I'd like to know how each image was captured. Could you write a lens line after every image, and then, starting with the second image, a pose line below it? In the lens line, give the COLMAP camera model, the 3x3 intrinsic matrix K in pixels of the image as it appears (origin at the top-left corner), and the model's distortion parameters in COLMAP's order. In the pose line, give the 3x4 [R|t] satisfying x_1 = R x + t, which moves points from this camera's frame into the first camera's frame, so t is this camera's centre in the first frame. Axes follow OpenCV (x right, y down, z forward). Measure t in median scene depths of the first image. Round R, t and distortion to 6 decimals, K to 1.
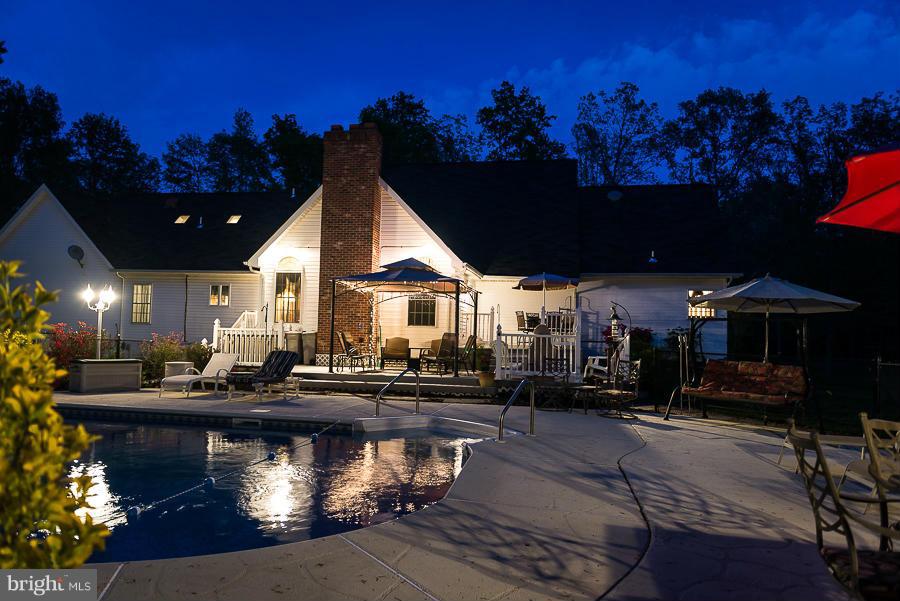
lens RADIAL K [[621.6, 0, 461.4], [0, 621.6, 253.5], [0, 0, 1]] dist [0.005221, 0.000041]
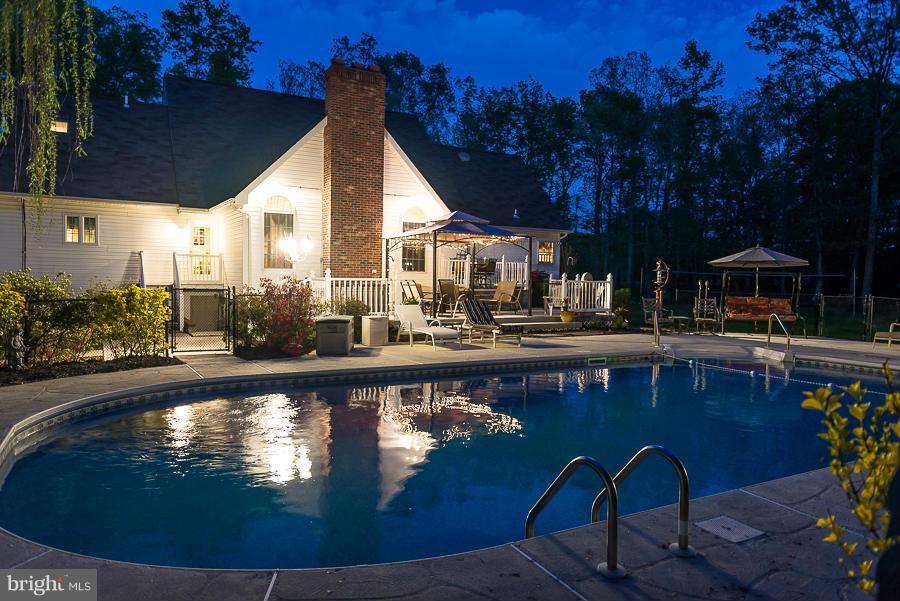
lens RADIAL K [[621.6, 0, 461.4], [0, 621.6, 253.5], [0, 0, 1]] dist [0.005221, 0.000041]
pose [[0.750985, 0.012259, 0.660205, -0.673770], [-0.085949, 0.993136, 0.079327, -0.005570], [-0.654701, -0.116317, 0.746884, 0.140583]]
